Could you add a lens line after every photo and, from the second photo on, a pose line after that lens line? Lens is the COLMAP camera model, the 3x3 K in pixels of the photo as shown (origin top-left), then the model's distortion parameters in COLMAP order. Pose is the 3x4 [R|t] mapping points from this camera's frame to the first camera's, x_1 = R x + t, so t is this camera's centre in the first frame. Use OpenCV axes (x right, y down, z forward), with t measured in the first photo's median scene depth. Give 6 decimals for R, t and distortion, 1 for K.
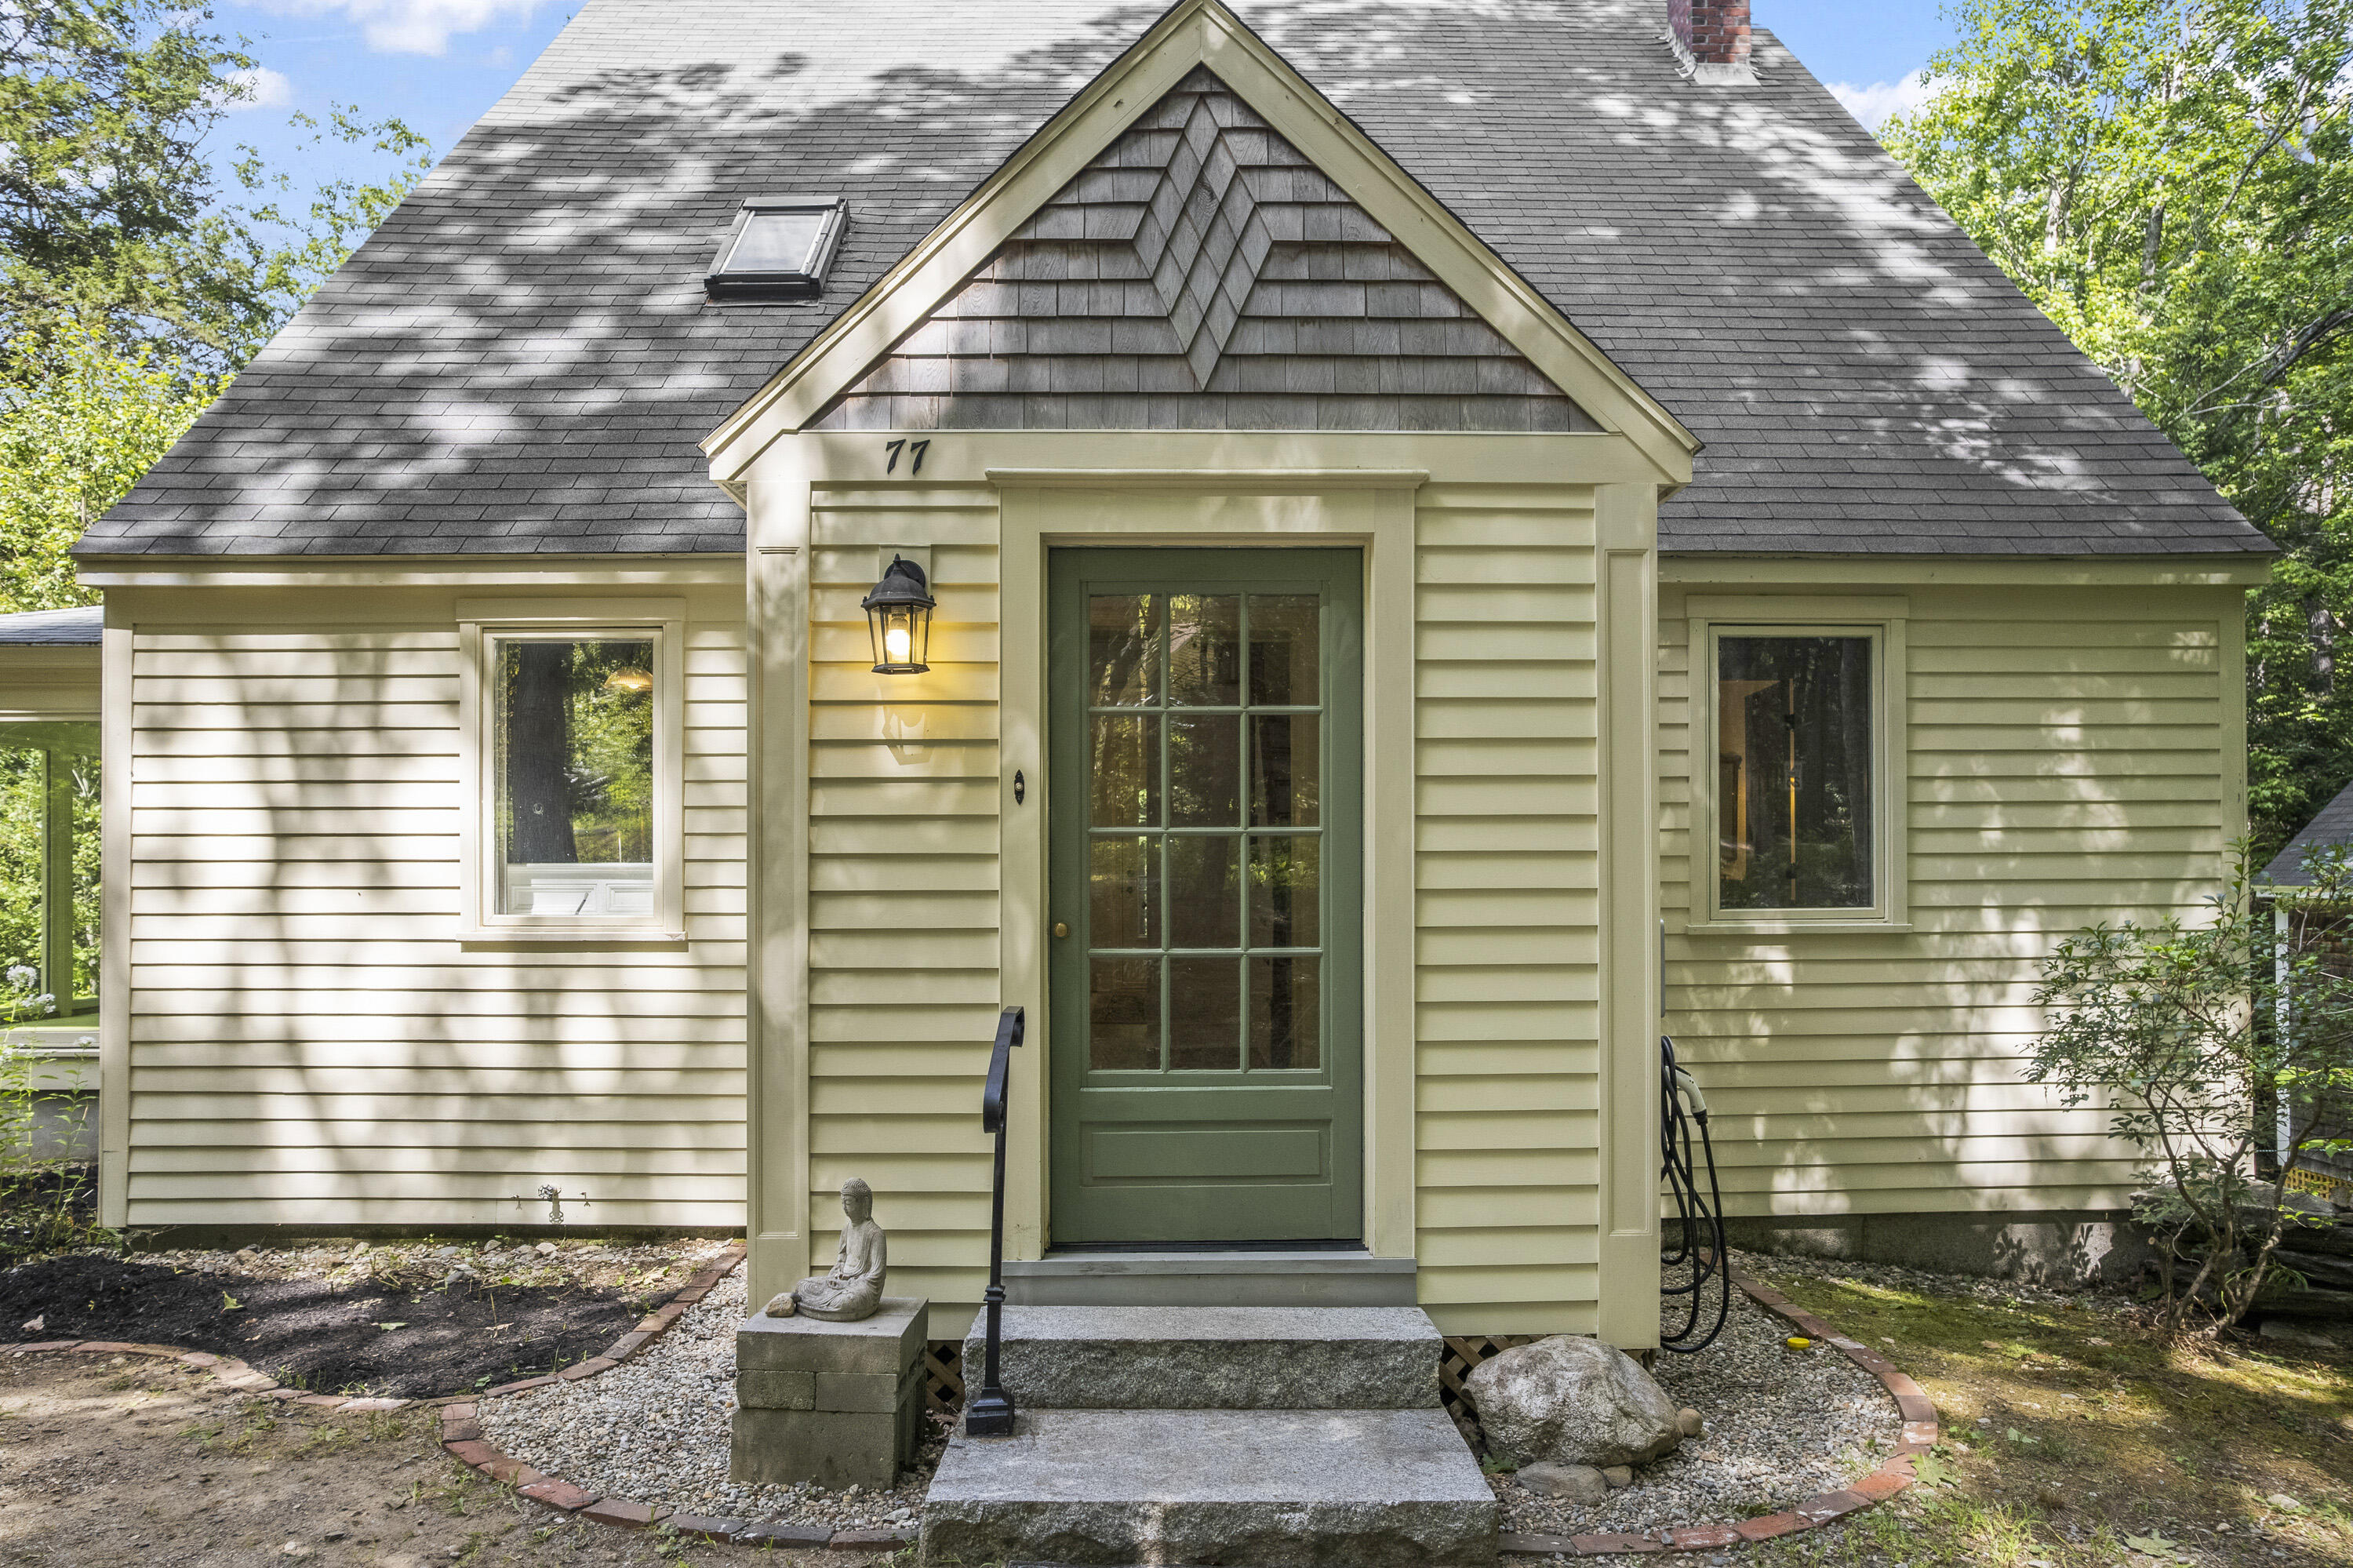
lens RADIAL K [[1502.8, 0, 1200.8], [0, 1502.8, 874.1], [0, 0, 1]] dist [-0.051581, 0.039444]
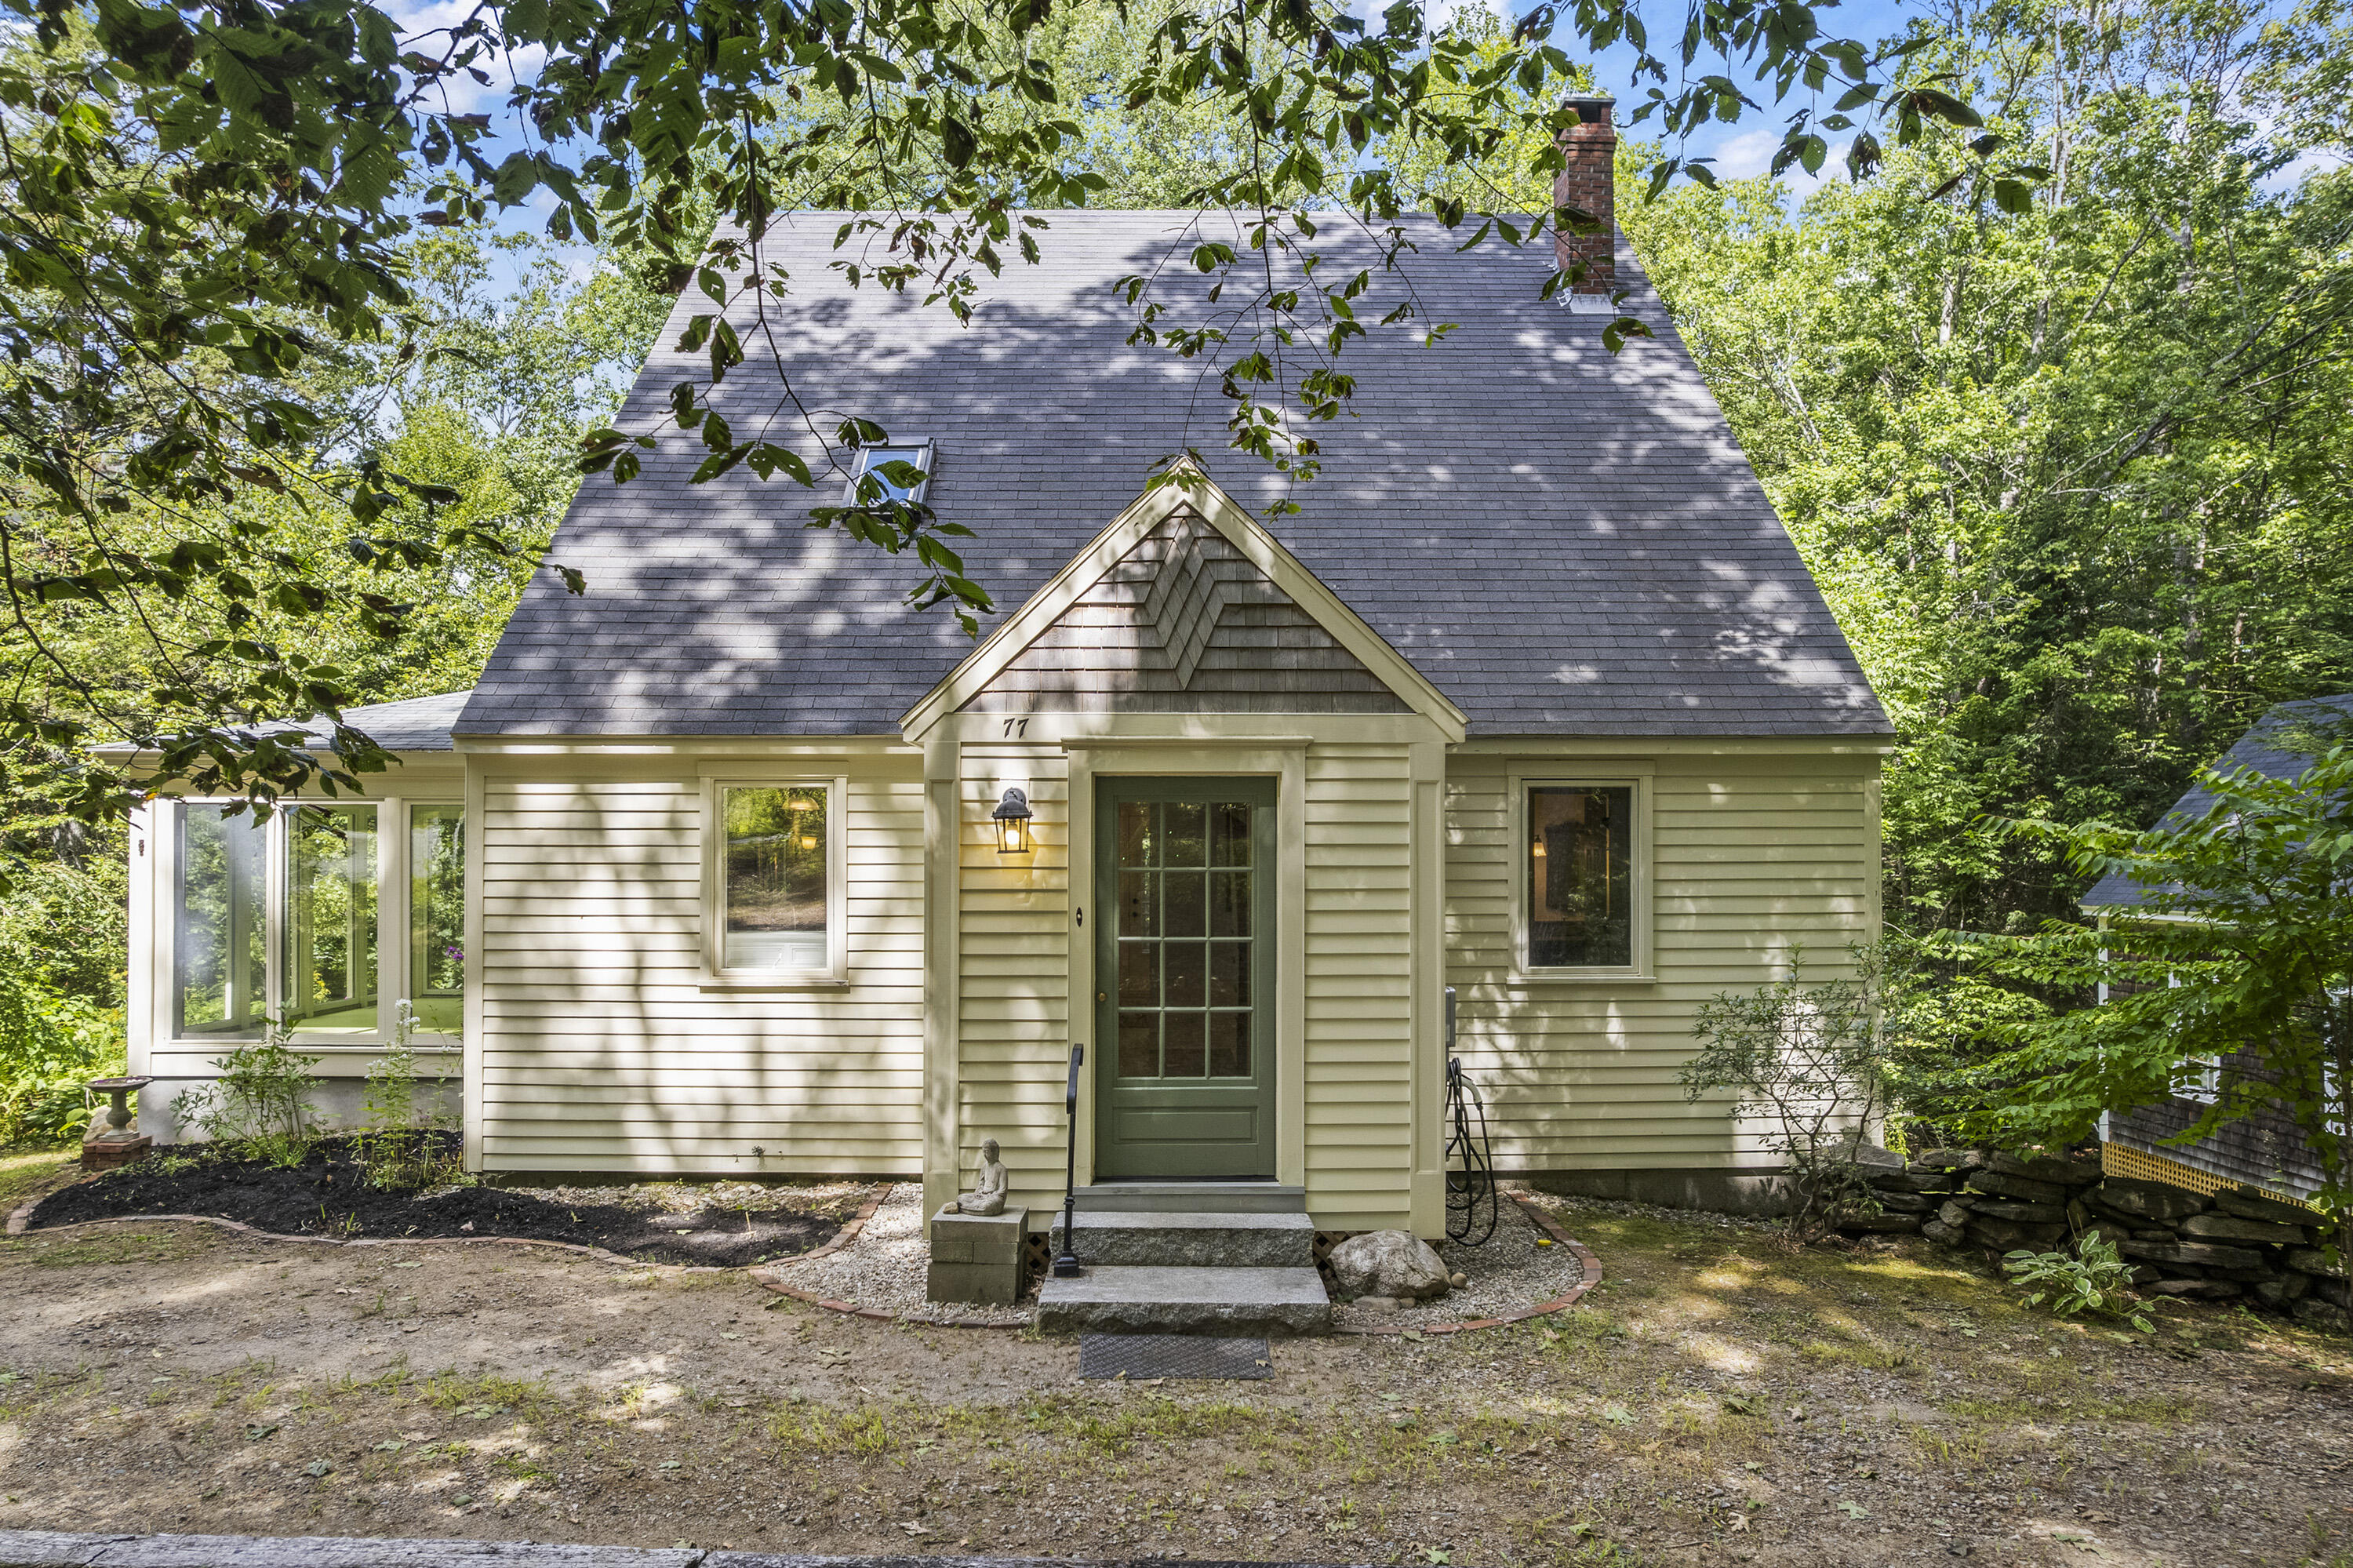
lens RADIAL K [[1502.8, 0, 1181.6], [0, 1502.8, 839.9], [0, 0, 1]] dist [-0.051581, 0.039444]
pose [[0.999906, 0.002084, -0.013532, 0.022780], [-0.002181, 0.999972, -0.007192, -0.138420], [0.013517, 0.007221, 0.999883, -0.772791]]
